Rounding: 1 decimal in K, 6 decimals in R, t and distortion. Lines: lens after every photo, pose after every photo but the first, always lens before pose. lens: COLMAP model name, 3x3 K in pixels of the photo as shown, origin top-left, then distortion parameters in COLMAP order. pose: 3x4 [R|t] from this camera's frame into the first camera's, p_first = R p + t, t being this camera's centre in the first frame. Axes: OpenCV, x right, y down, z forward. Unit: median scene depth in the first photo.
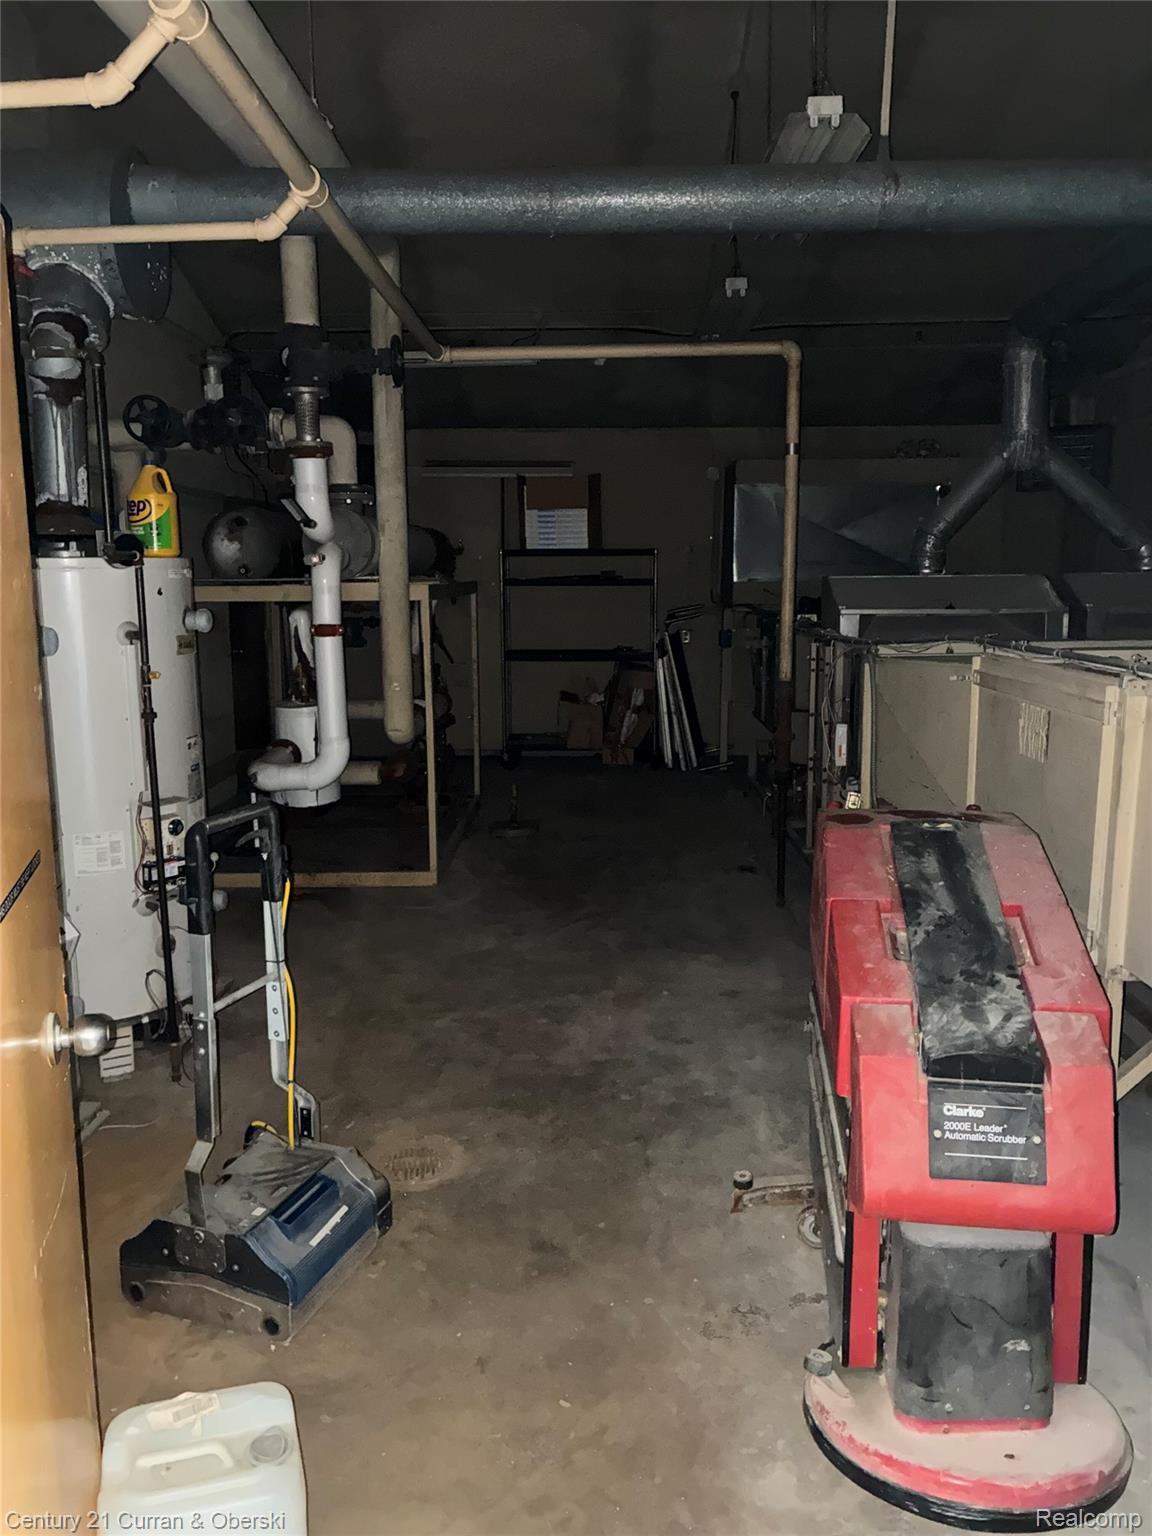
lens RADIAL K [[1157.6, 0, 583.9], [0, 1157.6, 755.7], [0, 0, 1]] dist [0.054004, -0.062285]
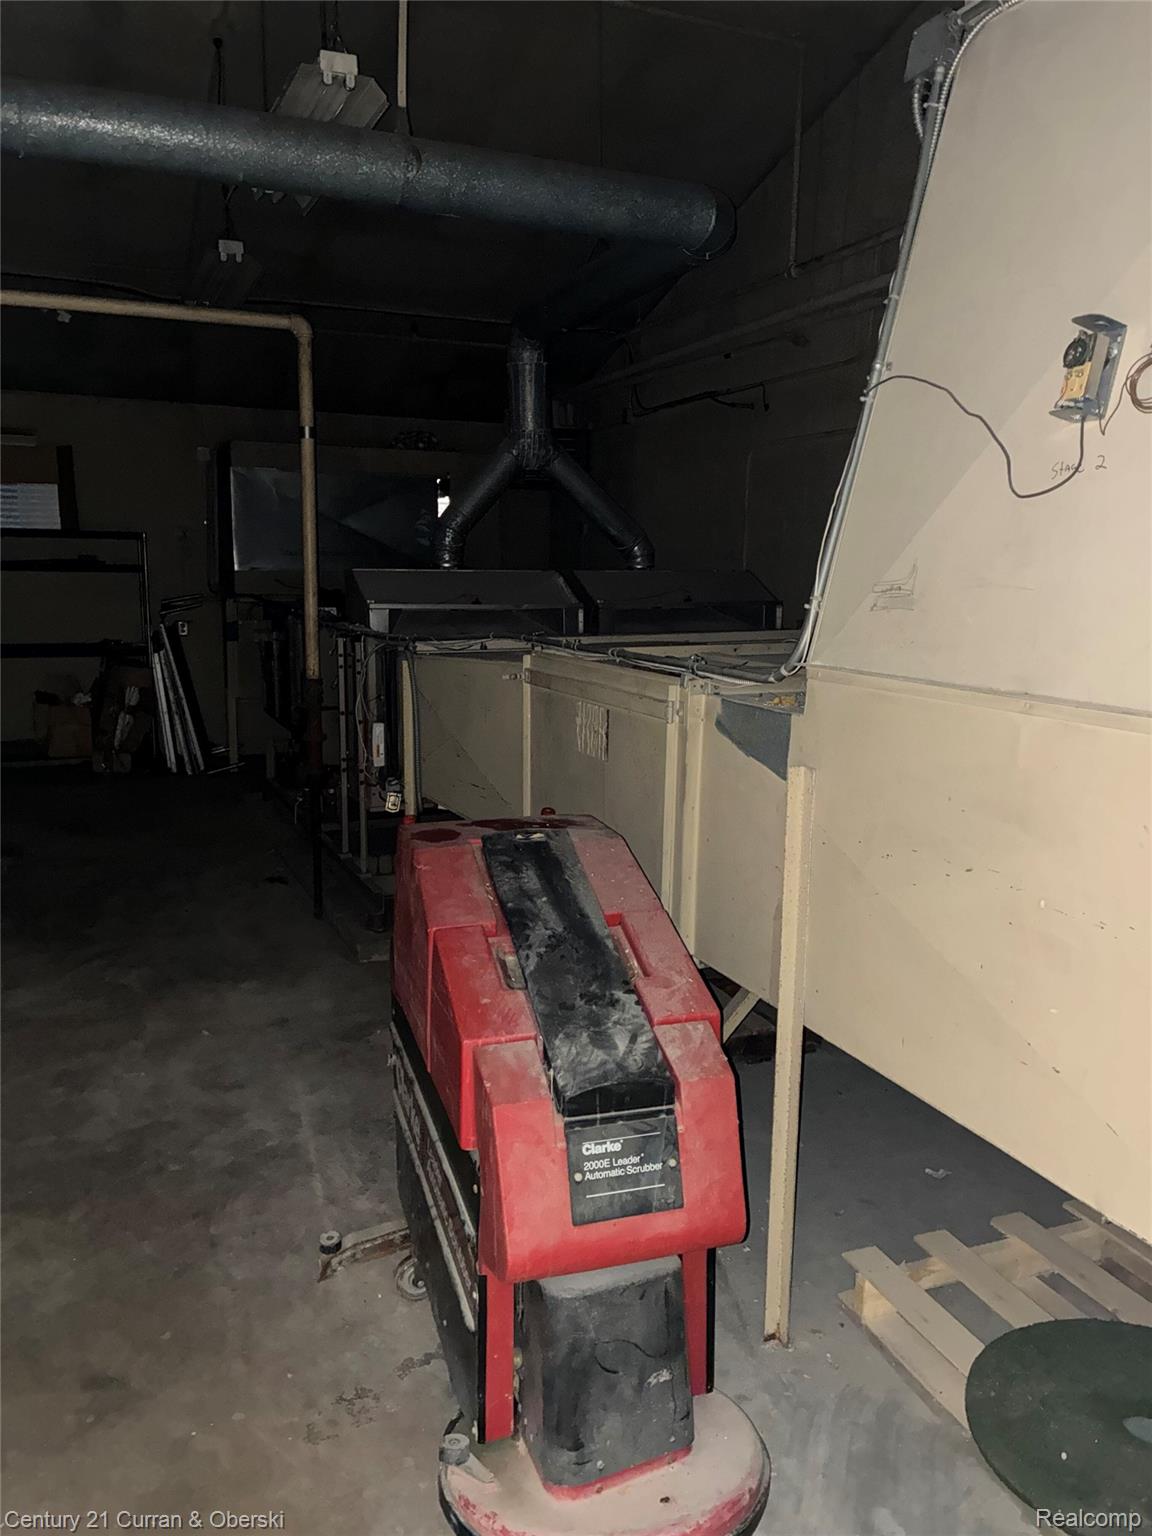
lens RADIAL K [[1157.6, 0, 583.9], [0, 1157.6, 755.7], [0, 0, 1]] dist [0.054004, -0.062285]
pose [[0.909252, -0.051042, 0.413104, -0.039196], [0.047186, 0.998695, 0.019540, -0.019802], [-0.413562, 0.001726, 0.910474, 0.099157]]
